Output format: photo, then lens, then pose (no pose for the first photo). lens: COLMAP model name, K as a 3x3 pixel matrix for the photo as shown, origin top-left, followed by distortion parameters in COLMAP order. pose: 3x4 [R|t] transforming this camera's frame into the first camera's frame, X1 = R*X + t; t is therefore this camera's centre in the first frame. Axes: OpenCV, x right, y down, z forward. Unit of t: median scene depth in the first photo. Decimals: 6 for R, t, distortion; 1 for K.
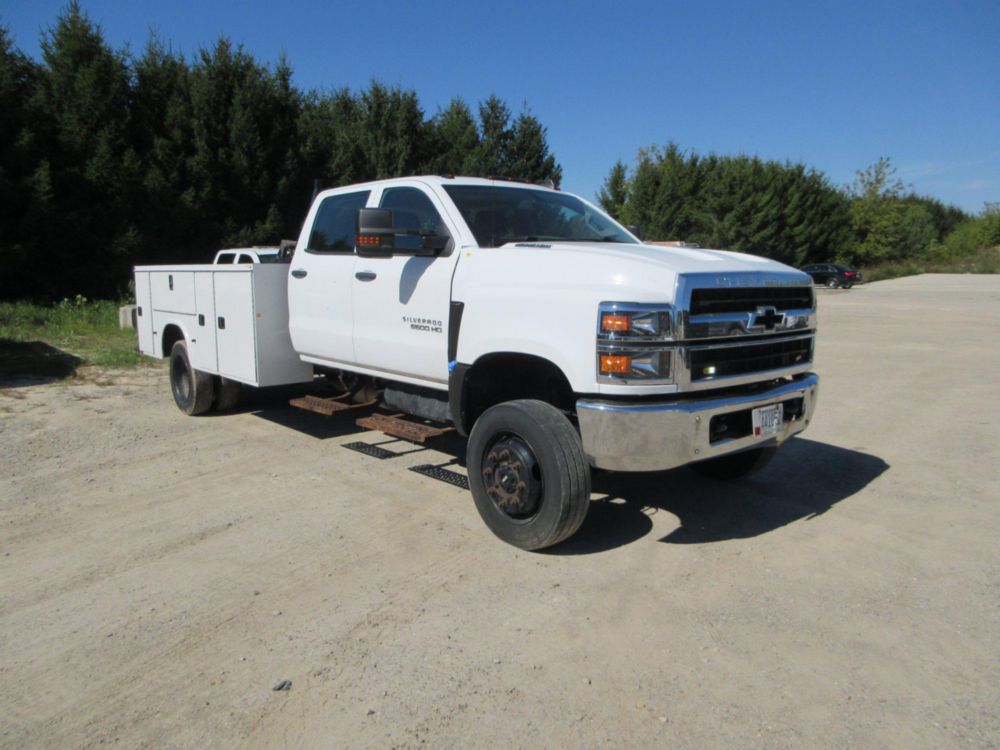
lens RADIAL K [[735.6, 0, 500.0], [0, 735.6, 375.0], [0, 0, 1]] dist [-0.022592, 0.007599]
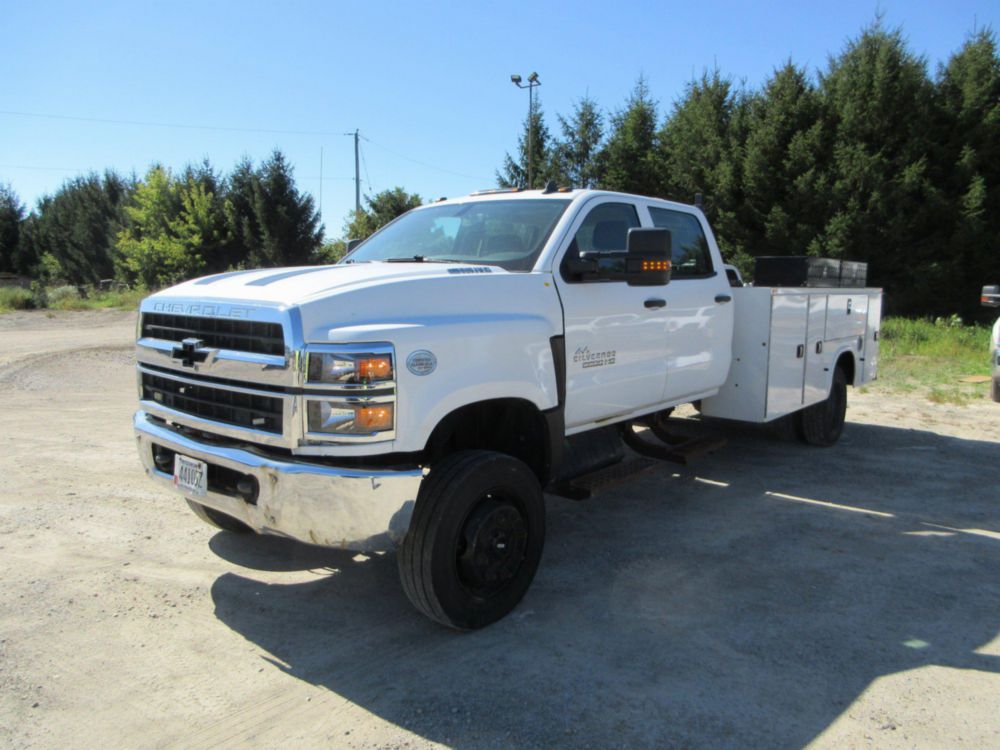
lens RADIAL K [[735.7, 0, 502.2], [0, 735.7, 371.2], [0, 0, 1]] dist [-0.012073, 0.003727]
pose [[0.160715, 0.122891, -0.979320, 0.217050], [-0.150761, 0.983632, 0.098691, -0.033748], [0.975419, 0.131782, 0.176612, 0.209310]]
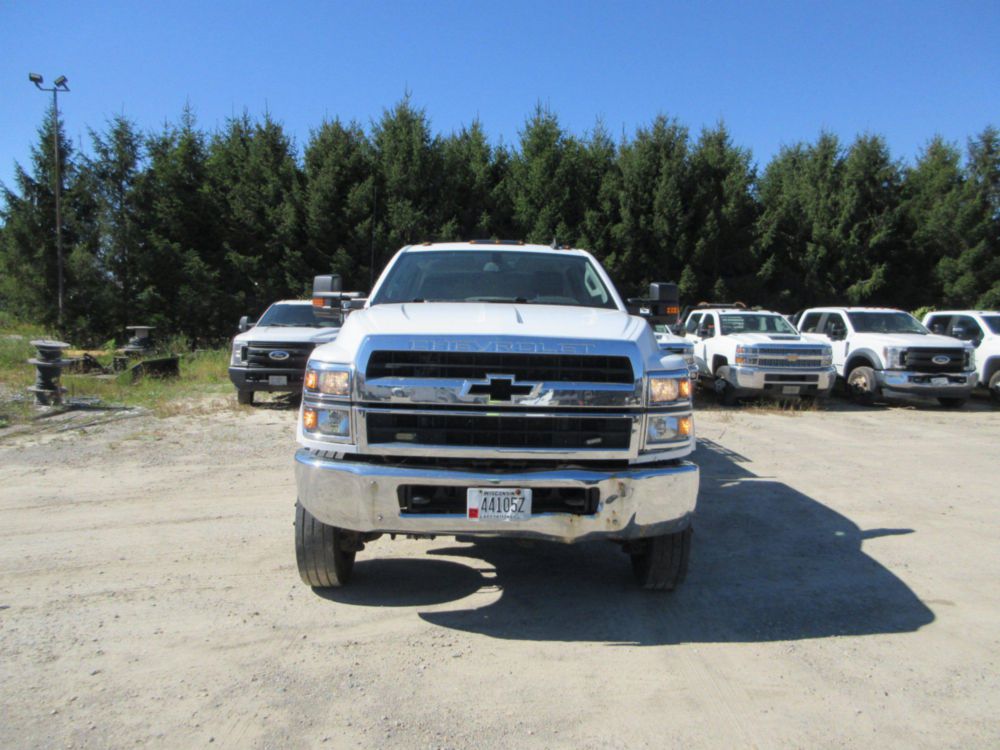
lens RADIAL K [[735.7, 0, 502.2], [0, 735.7, 371.2], [0, 0, 1]] dist [-0.012073, 0.003727]
pose [[0.772047, 0.055837, -0.633107, 0.161790], [-0.108417, 0.993103, -0.044623, -0.010130], [0.626250, 0.103091, 0.772777, 0.054259]]
